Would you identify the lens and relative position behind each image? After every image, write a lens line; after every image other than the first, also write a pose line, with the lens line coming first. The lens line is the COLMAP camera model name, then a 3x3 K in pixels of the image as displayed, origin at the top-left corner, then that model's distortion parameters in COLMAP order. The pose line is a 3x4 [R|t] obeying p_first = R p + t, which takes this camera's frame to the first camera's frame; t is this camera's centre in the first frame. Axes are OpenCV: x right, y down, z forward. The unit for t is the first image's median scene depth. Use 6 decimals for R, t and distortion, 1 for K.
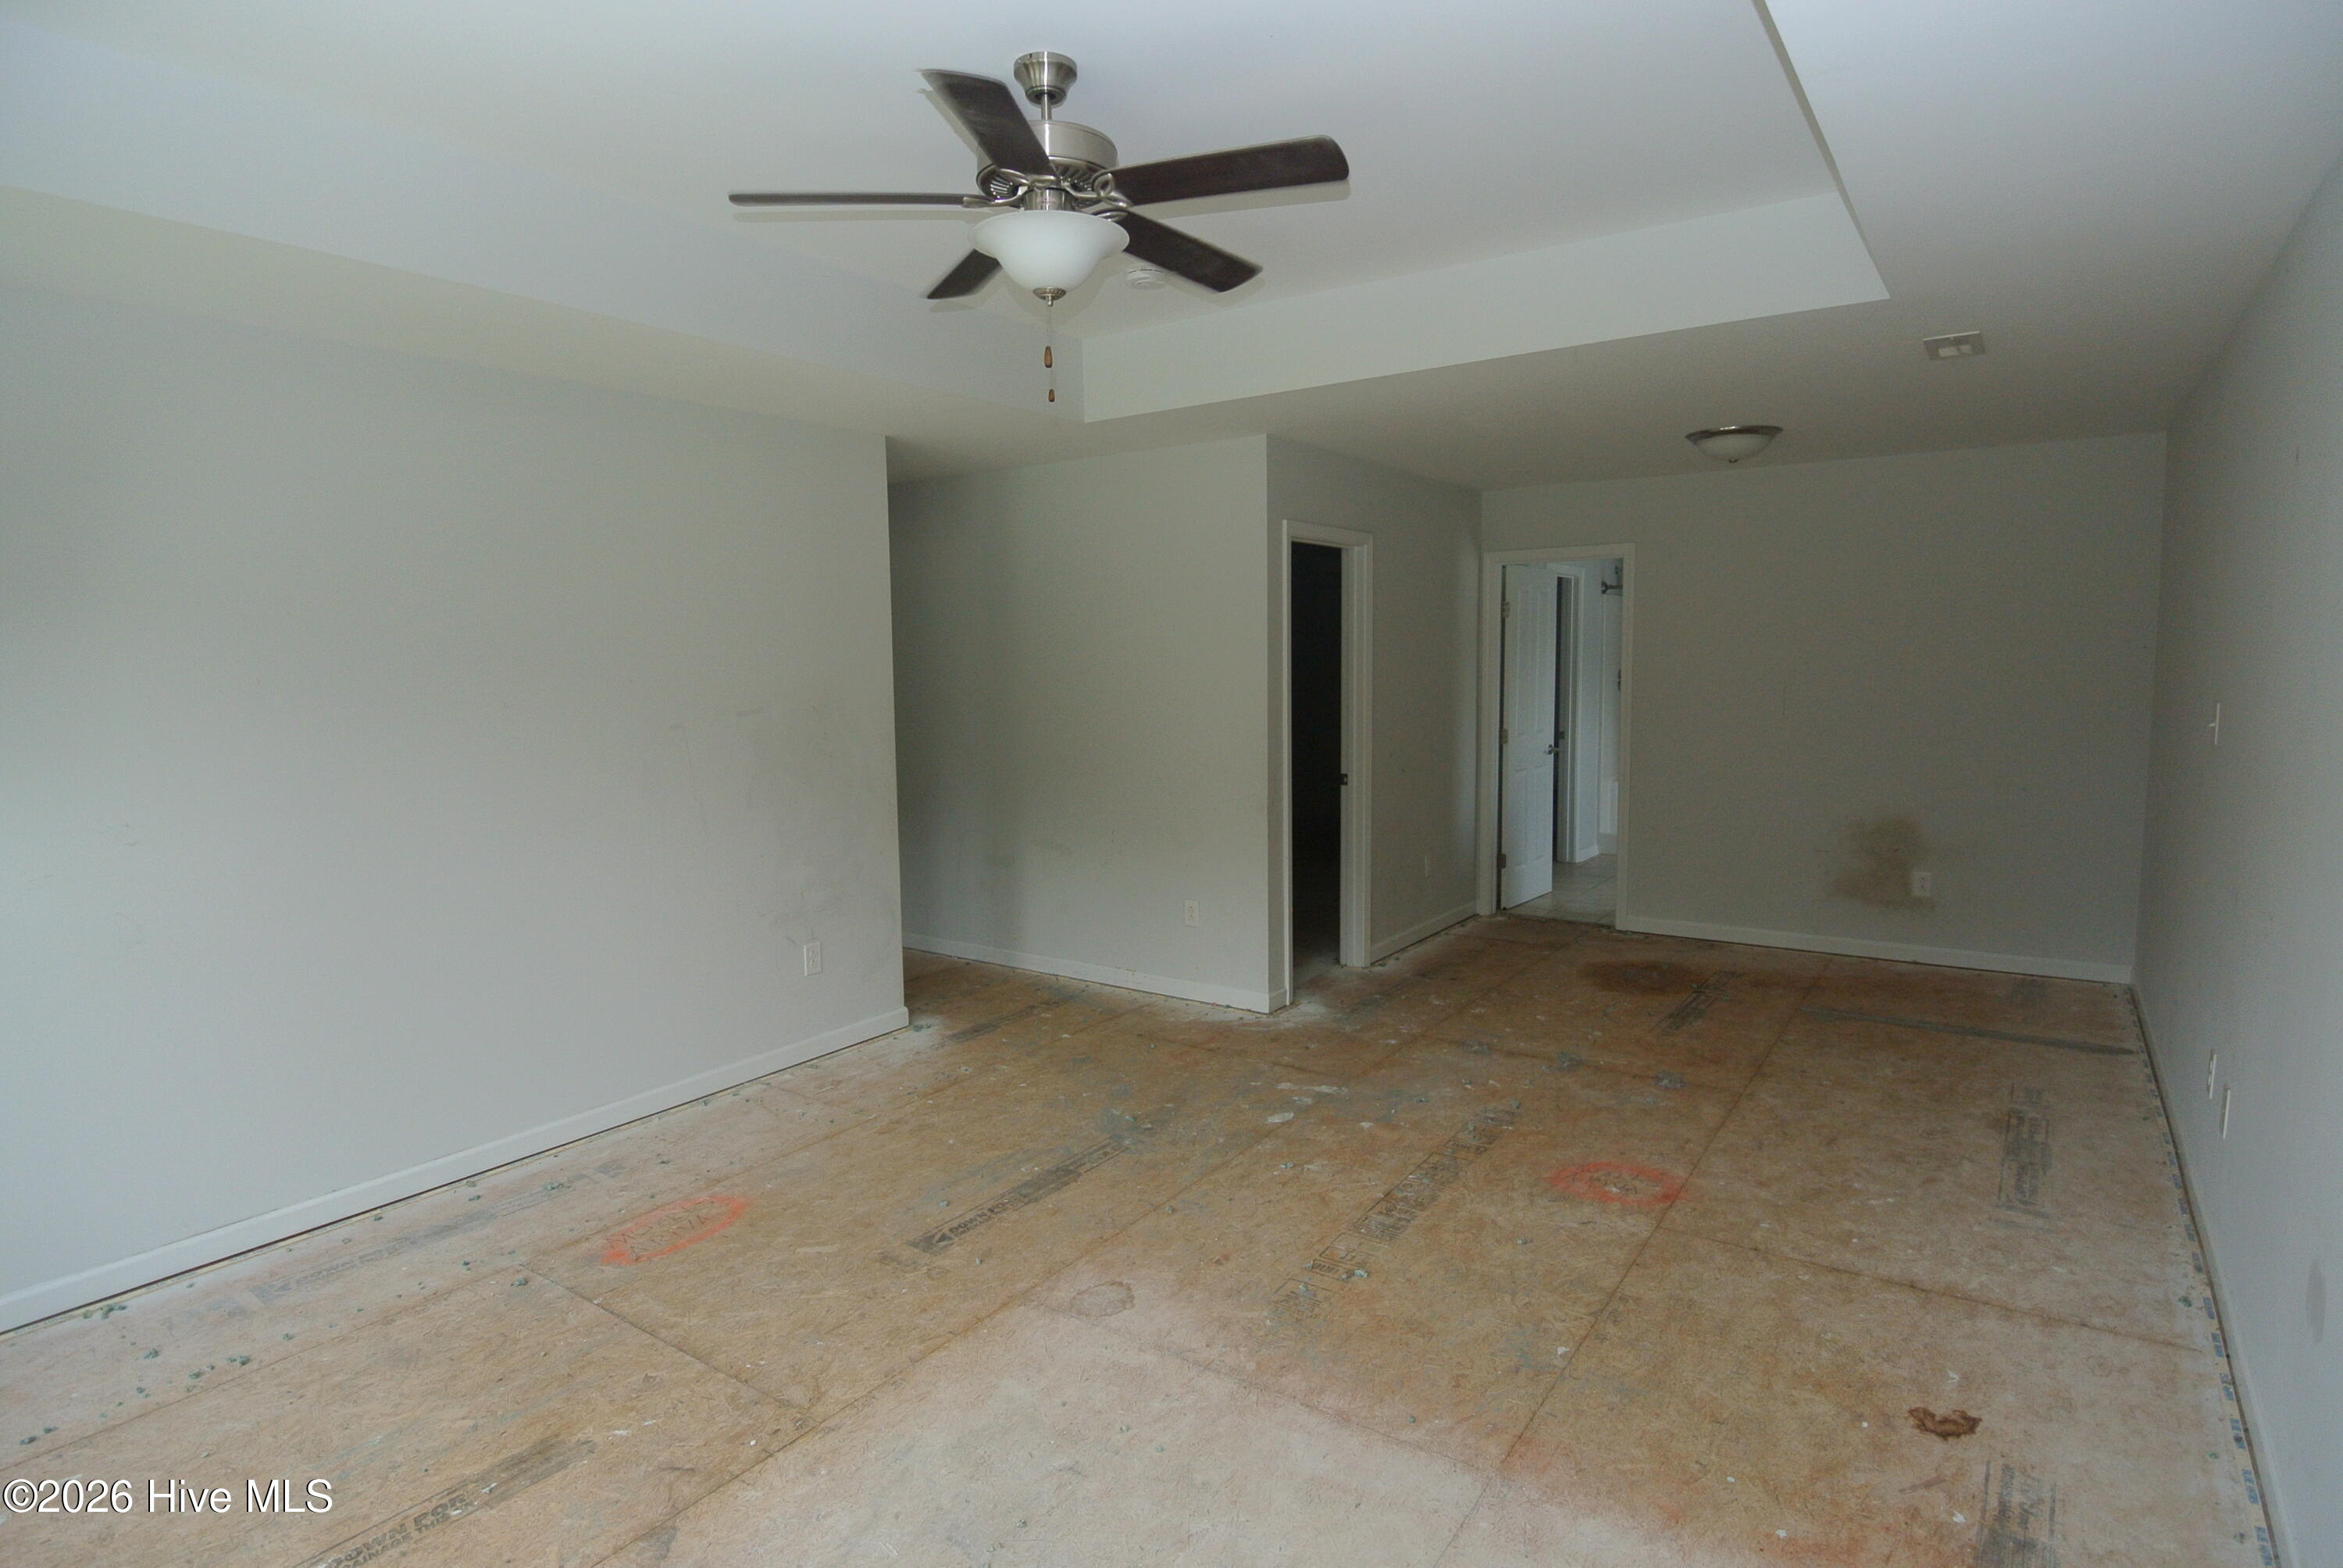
lens RADIAL K [[1230.9, 0, 1173.4], [0, 1230.9, 808.1], [0, 0, 1]] dist [0.000143, -0.025137]
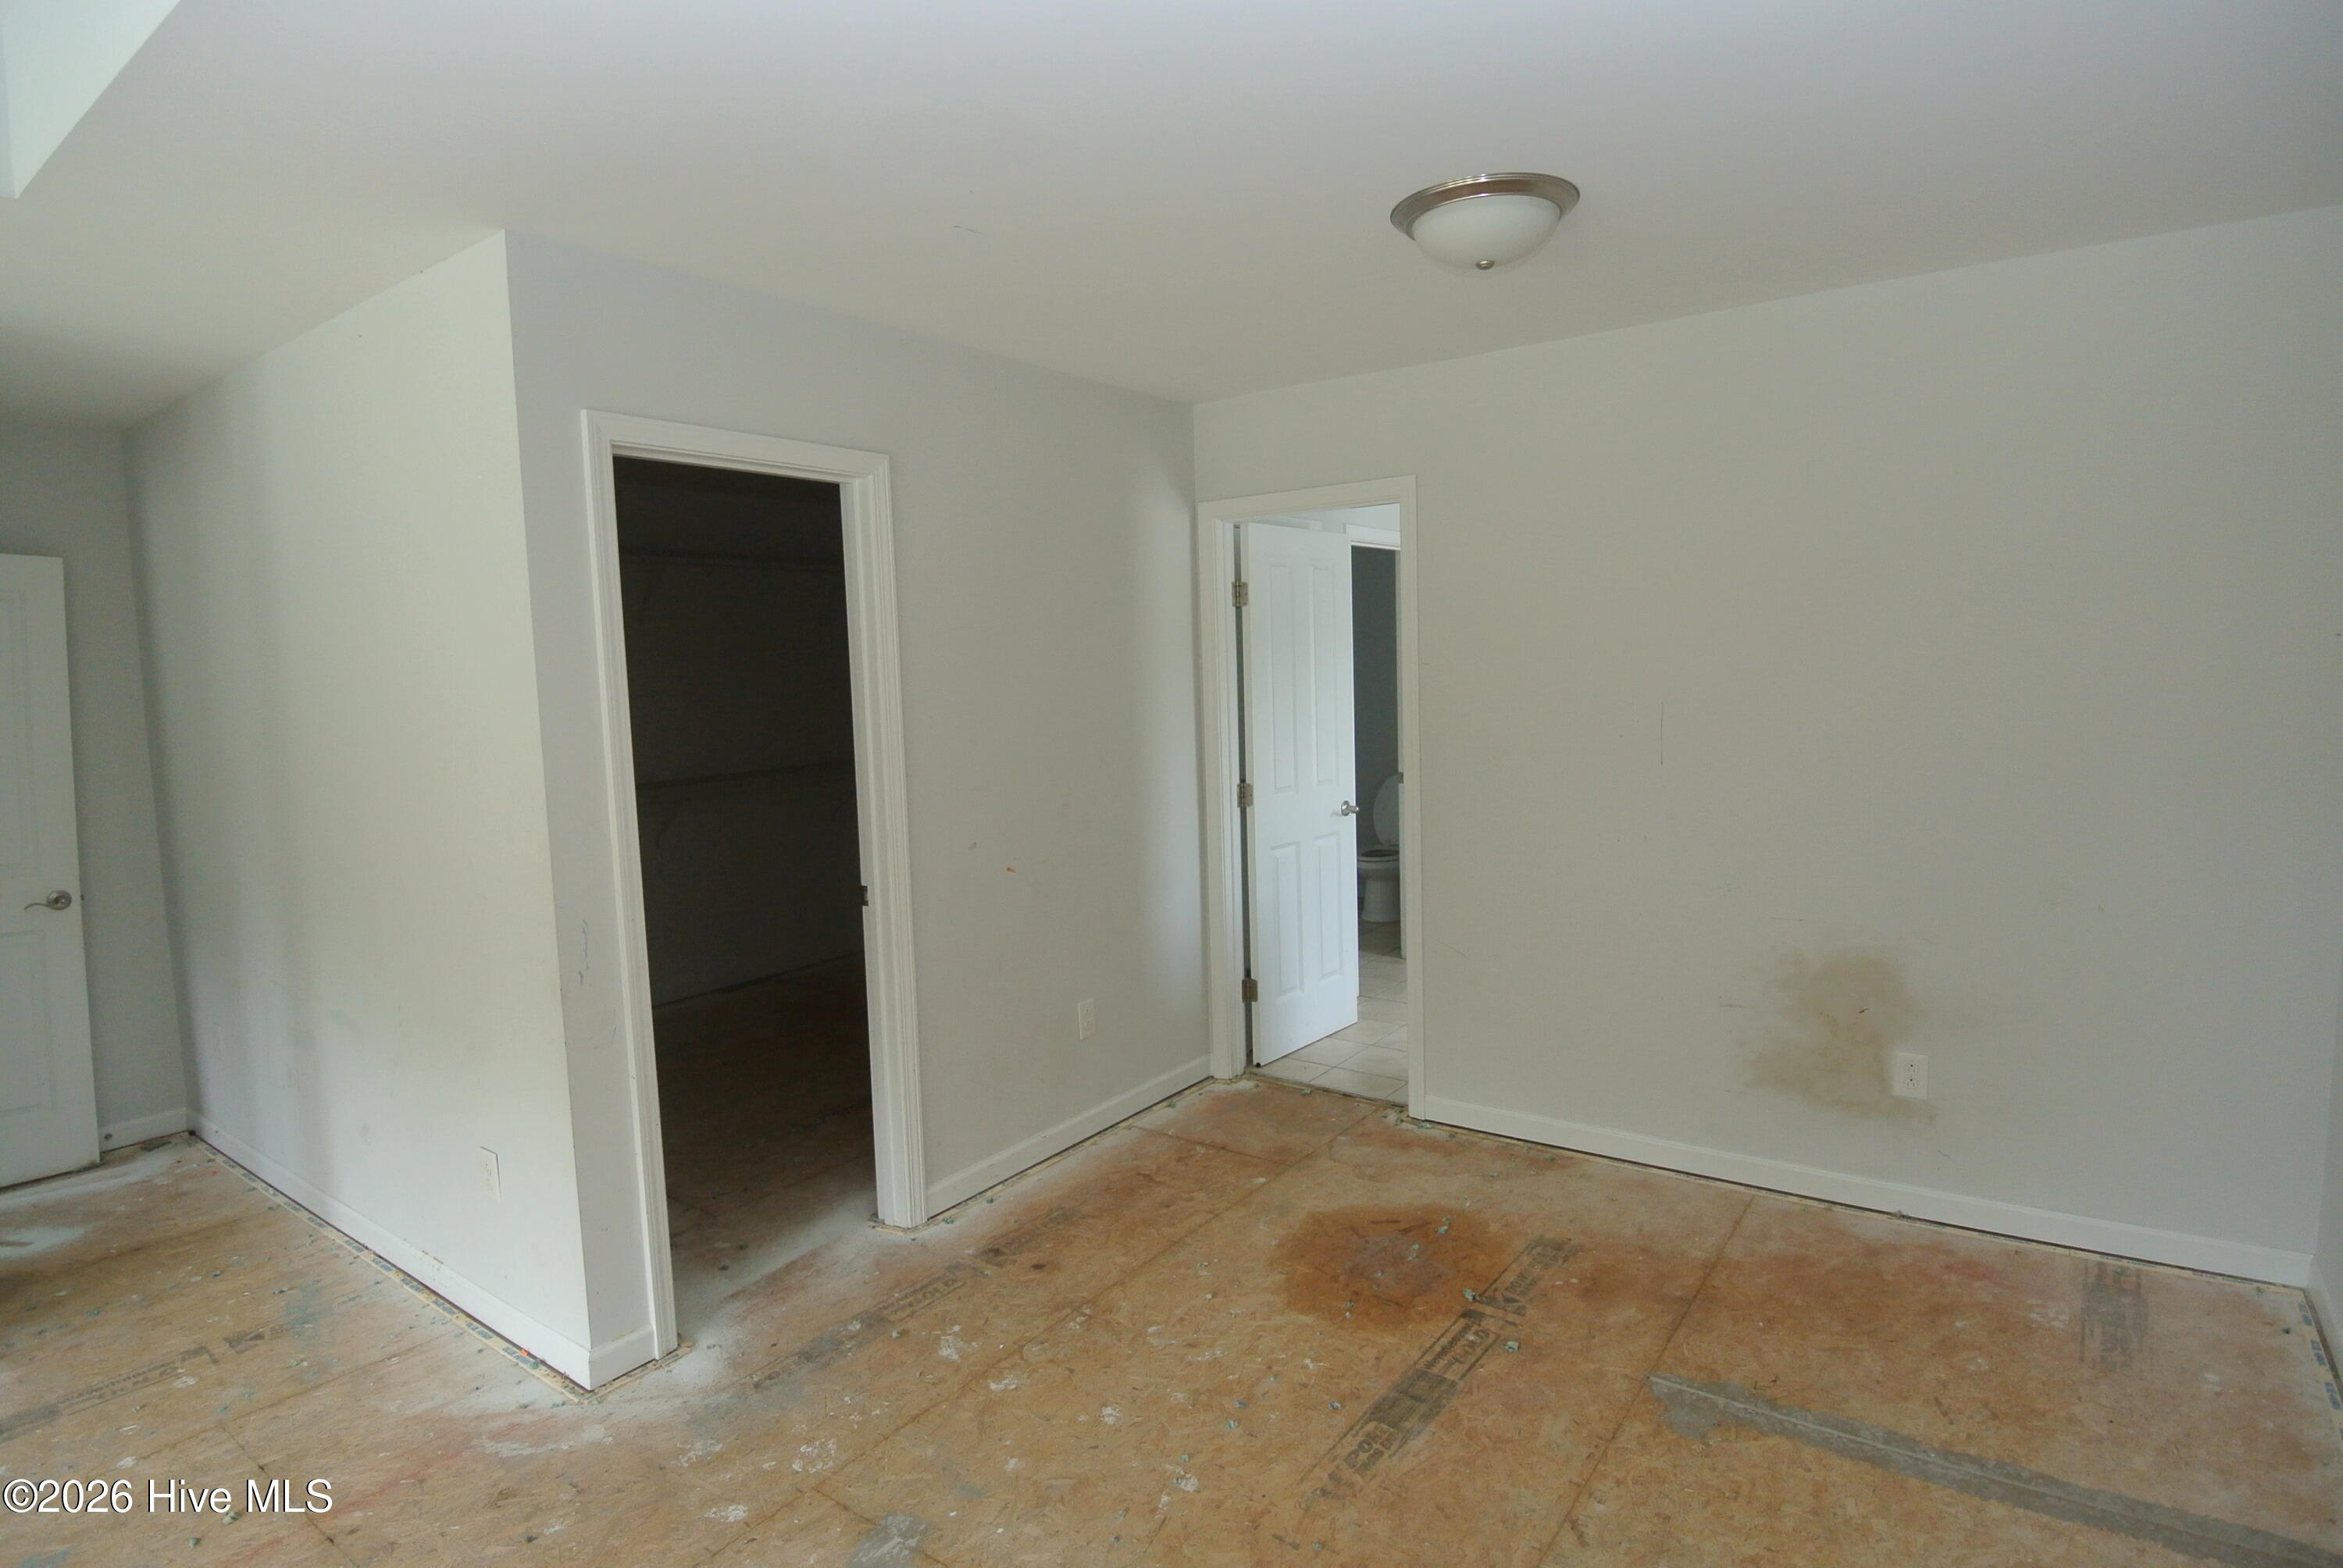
lens RADIAL K [[1230.9, 0, 1173.4], [0, 1230.9, 808.1], [0, 0, 1]] dist [0.000143, -0.025137]
pose [[0.999698, -0.015894, -0.018740, 0.305289], [0.015772, 0.999854, -0.006637, -0.060136], [0.018843, 0.006340, 0.999802, 0.463861]]
